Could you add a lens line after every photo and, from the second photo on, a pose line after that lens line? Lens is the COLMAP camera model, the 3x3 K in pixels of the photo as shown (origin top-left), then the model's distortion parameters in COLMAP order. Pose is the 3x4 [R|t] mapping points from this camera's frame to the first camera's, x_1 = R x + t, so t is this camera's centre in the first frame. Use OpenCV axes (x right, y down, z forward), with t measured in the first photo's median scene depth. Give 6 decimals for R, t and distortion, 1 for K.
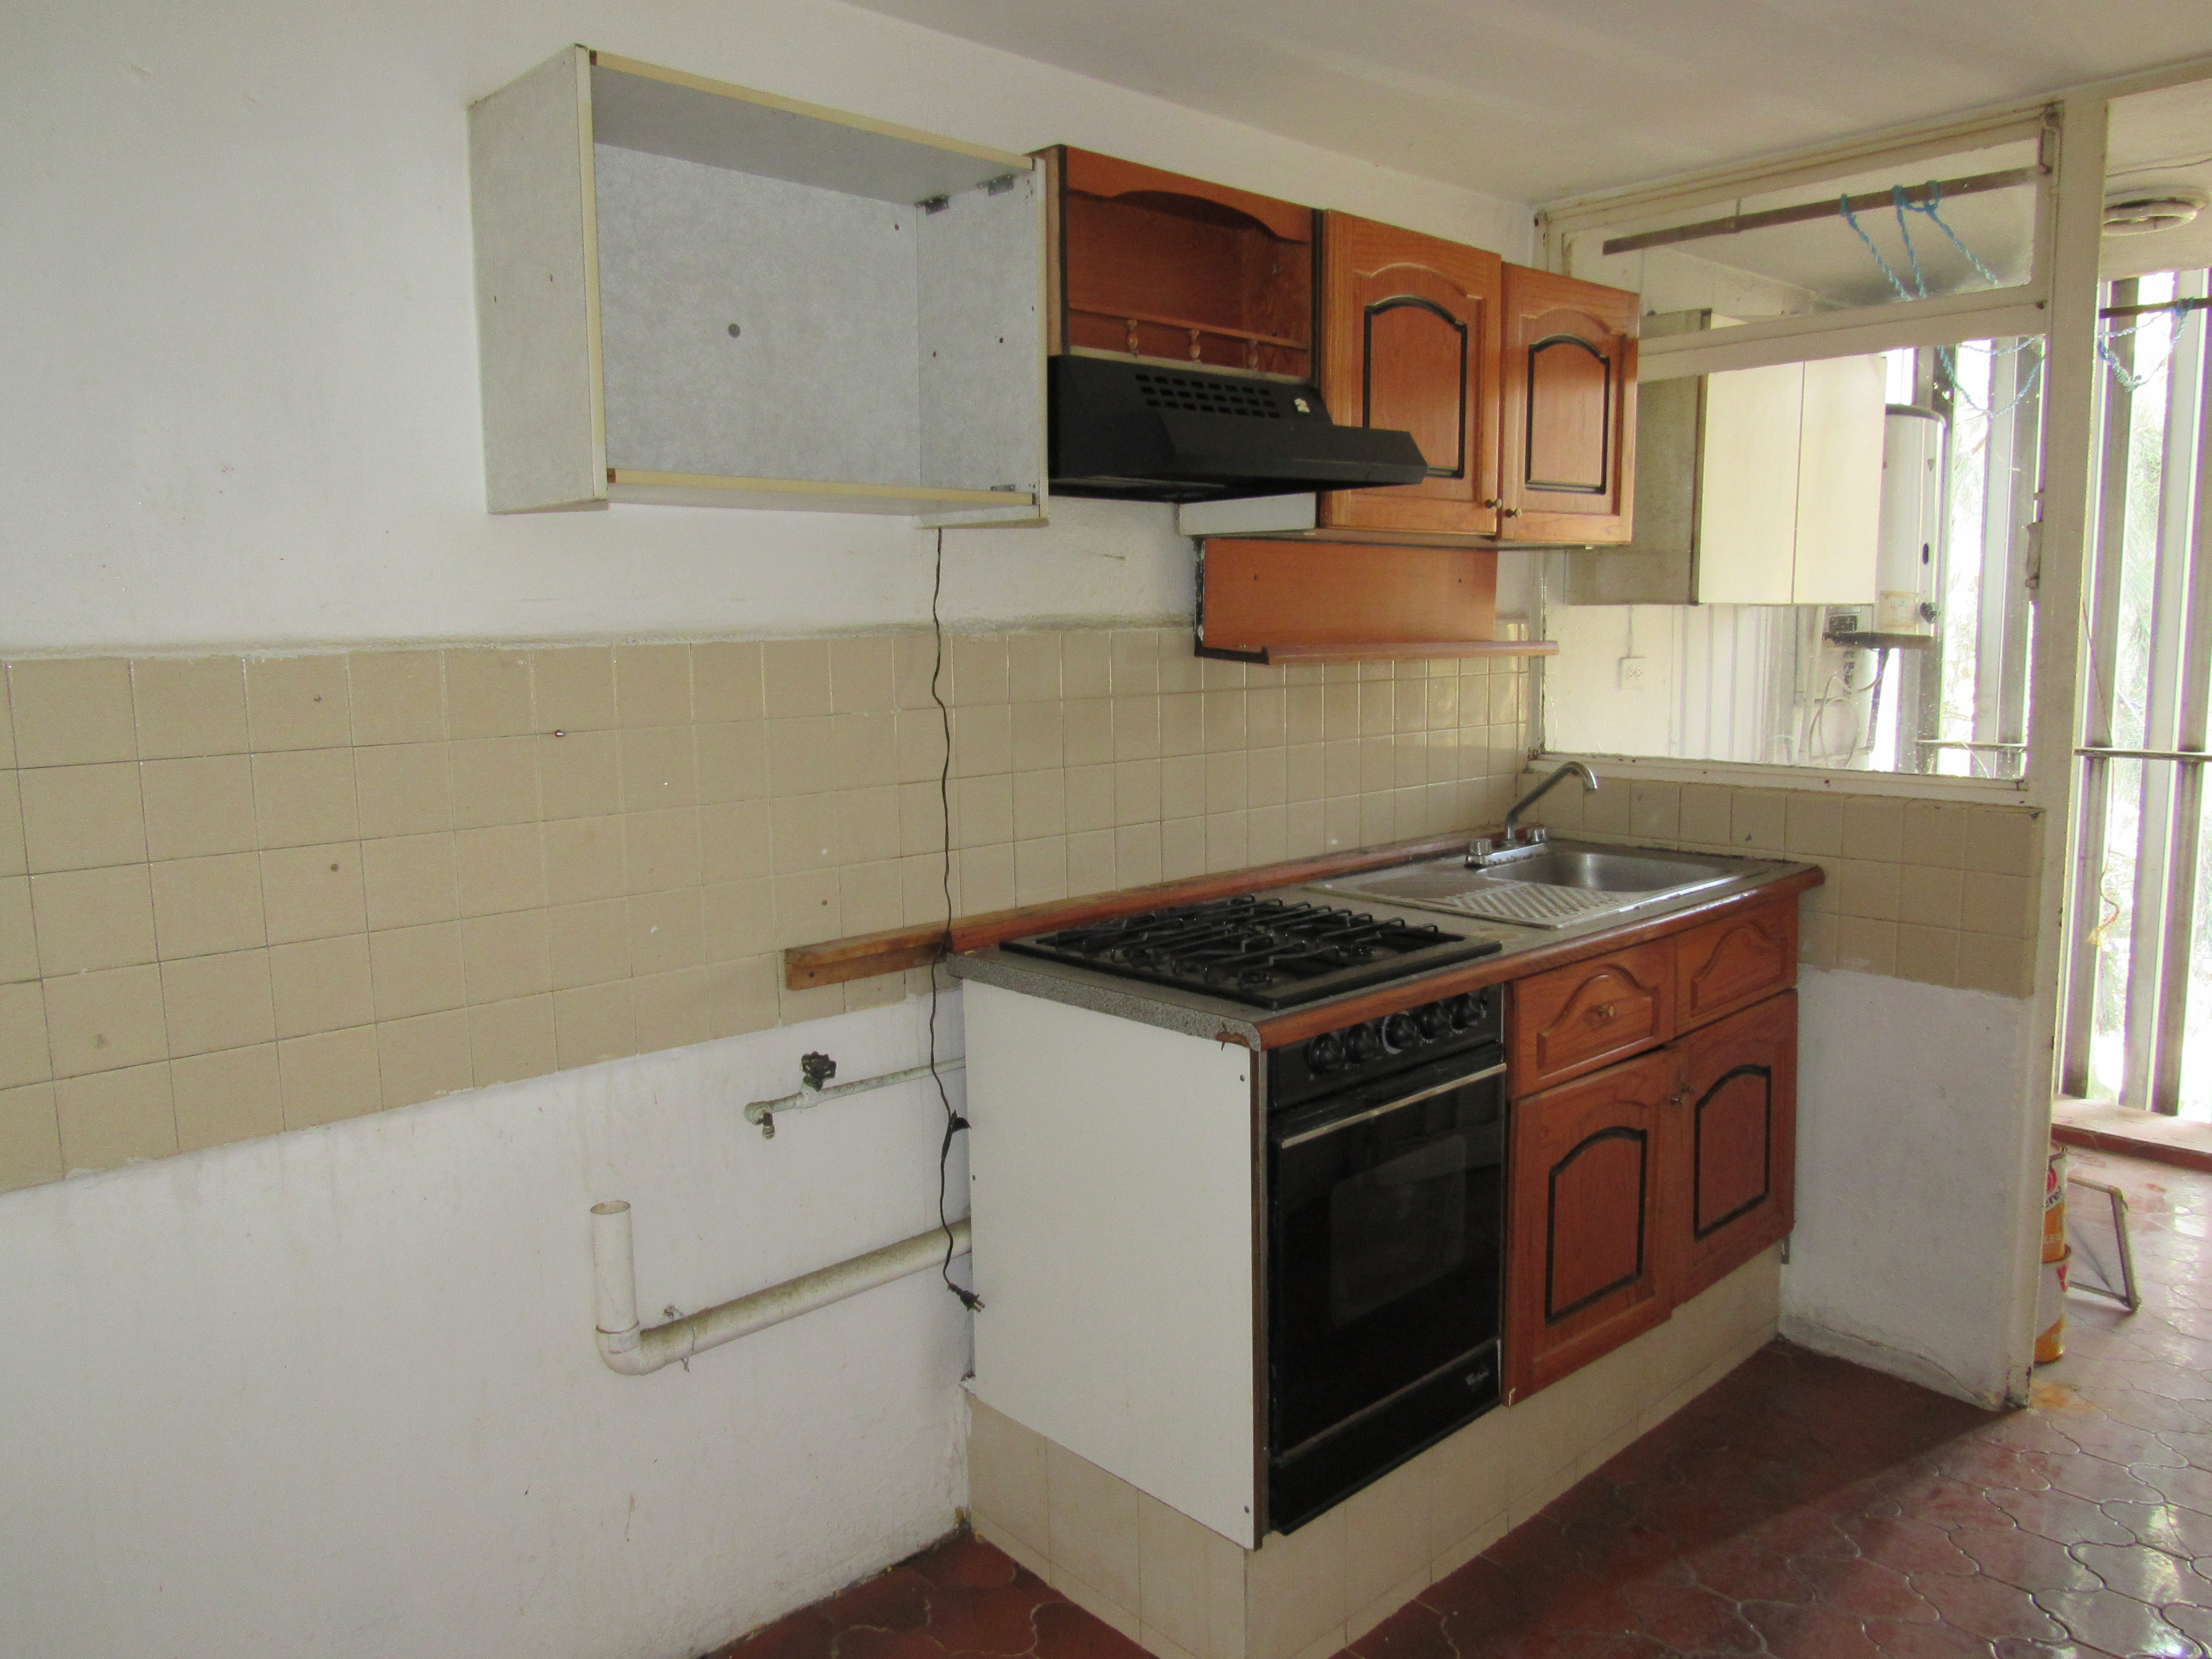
lens RADIAL K [[1580.6, 0, 1108.5], [0, 1580.6, 828.5], [0, 0, 1]] dist [-0.029635, 0.008741]
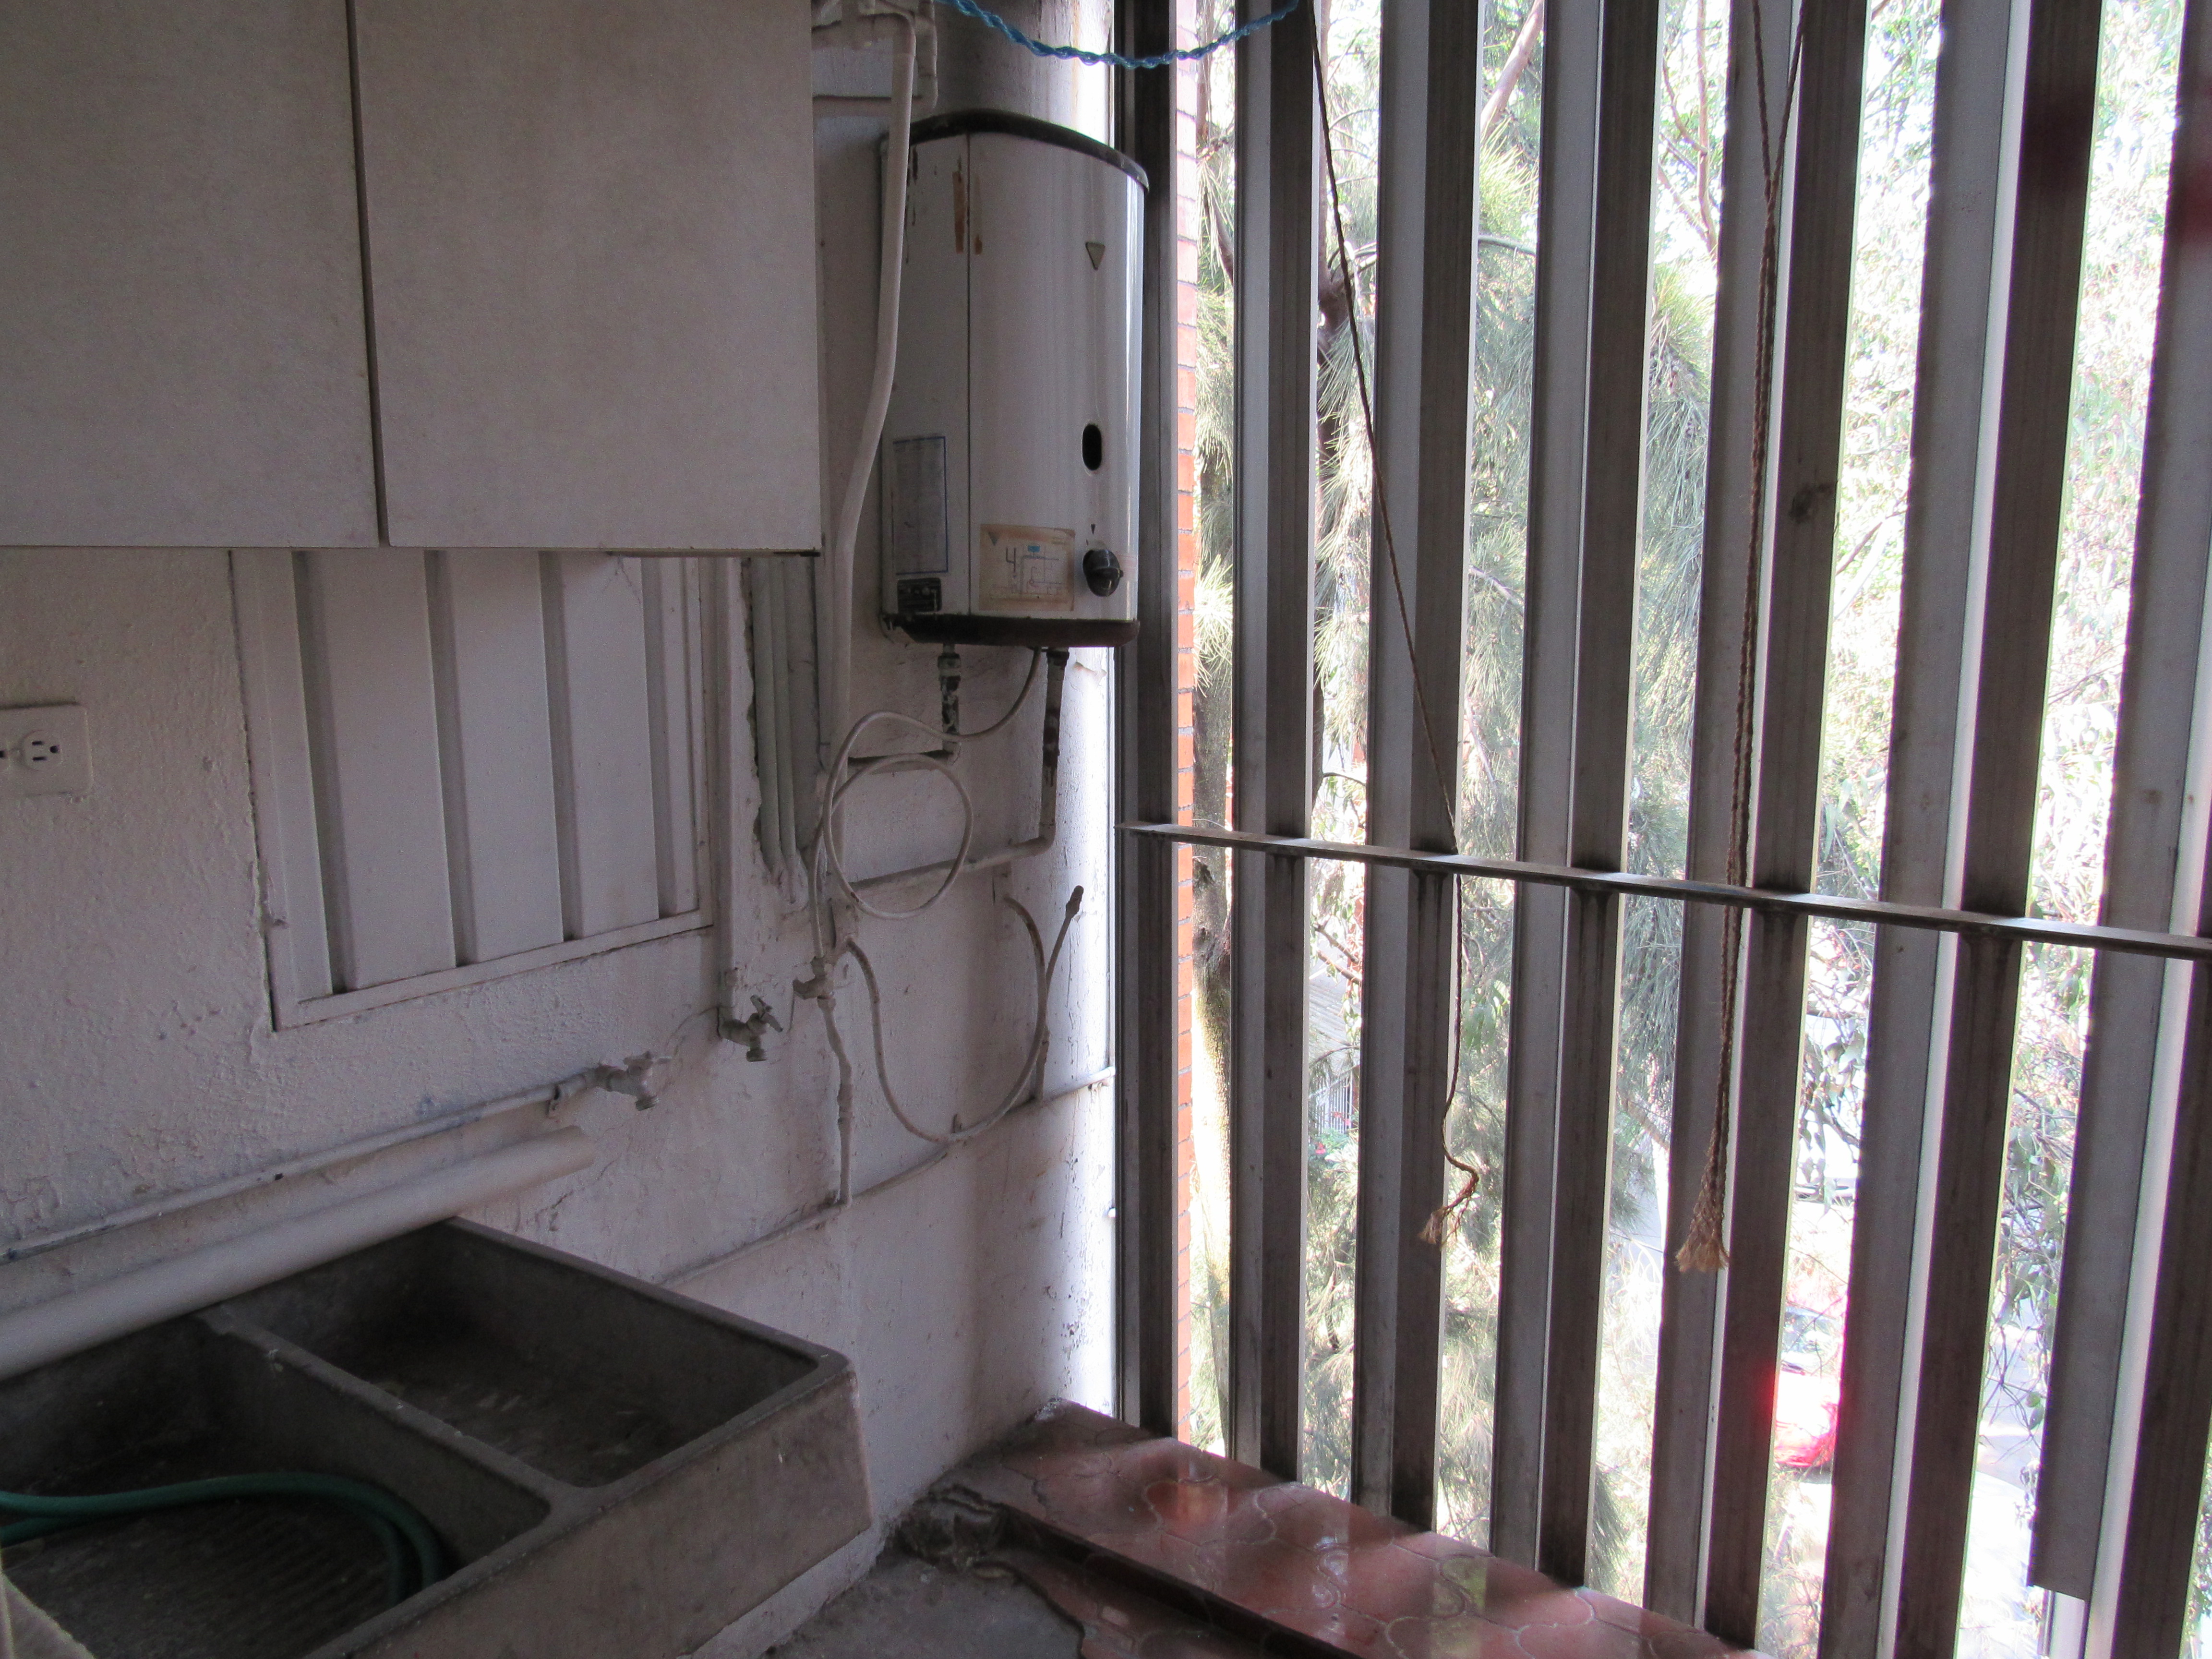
lens RADIAL K [[1580.6, 0, 1105.4], [0, 1580.6, 825.6], [0, 0, 1]] dist [-0.029635, 0.008741]
pose [[0.977663, -0.025931, 0.208573, 0.427042], [0.018358, 0.999103, 0.038163, -0.080045], [-0.209375, -0.033481, 0.977262, 0.536216]]
